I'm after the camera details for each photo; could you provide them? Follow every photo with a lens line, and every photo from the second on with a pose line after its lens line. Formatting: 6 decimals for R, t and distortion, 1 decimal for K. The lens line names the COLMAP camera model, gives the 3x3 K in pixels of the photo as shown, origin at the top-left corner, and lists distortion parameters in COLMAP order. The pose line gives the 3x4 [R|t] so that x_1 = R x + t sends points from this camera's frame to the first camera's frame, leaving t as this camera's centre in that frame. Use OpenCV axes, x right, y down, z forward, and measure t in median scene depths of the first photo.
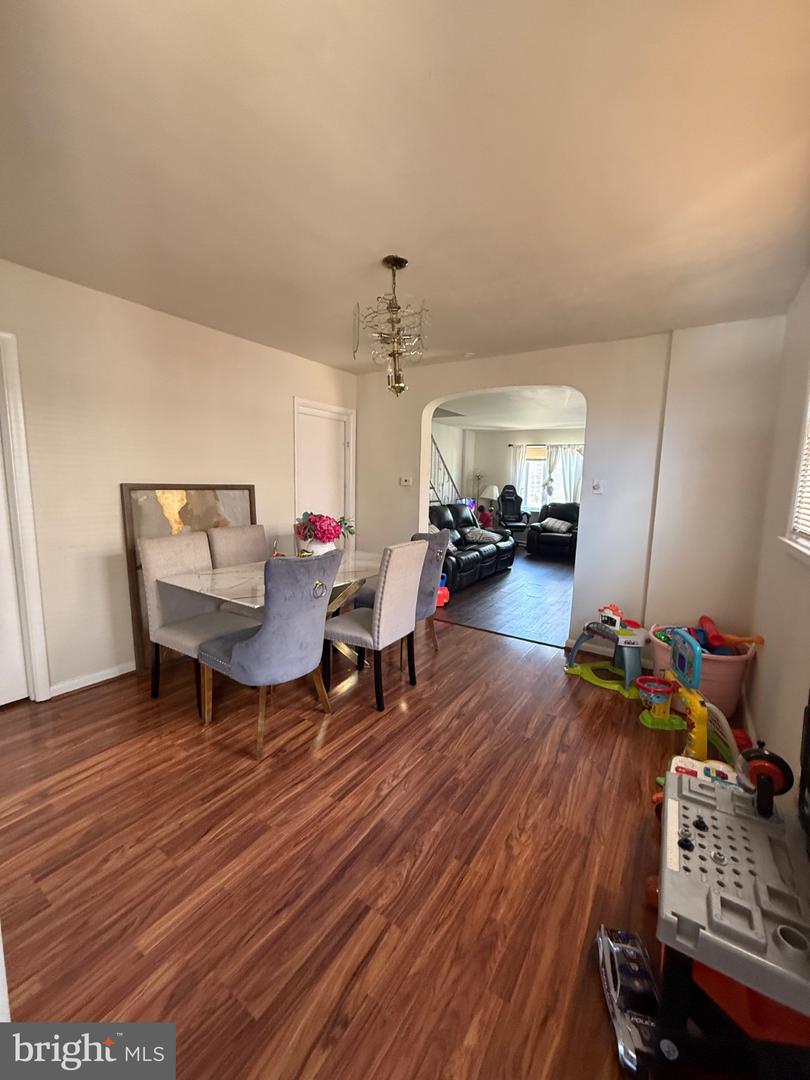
lens RADIAL K [[431.0, 0, 408.2], [0, 431.0, 536.9], [0, 0, 1]] dist [-0.000966, 0.000660]
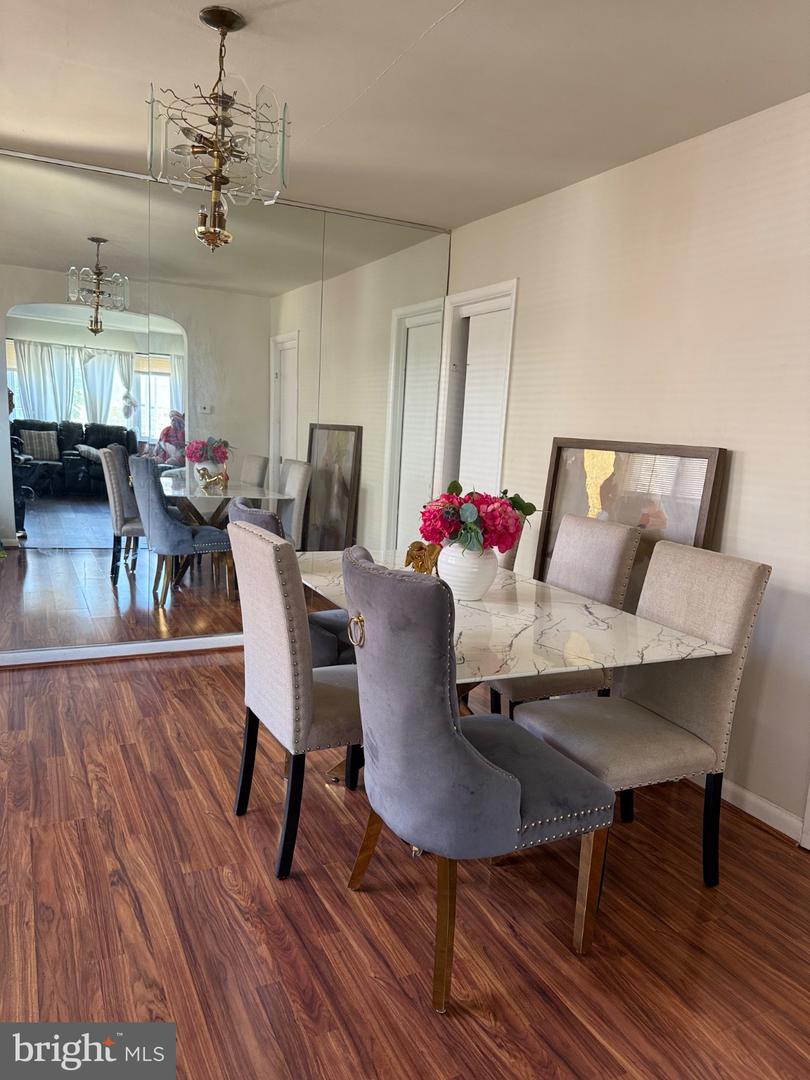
lens RADIAL K [[757.2, 0, 408.6], [0, 757.2, 545.0], [0, 0, 1]] dist [0.058825, -0.079192]
pose [[-0.496193, 0.089640, -0.863572, 0.445577], [-0.172775, 0.964567, 0.199396, -0.118997], [0.850847, 0.248142, -0.463124, 1.053165]]
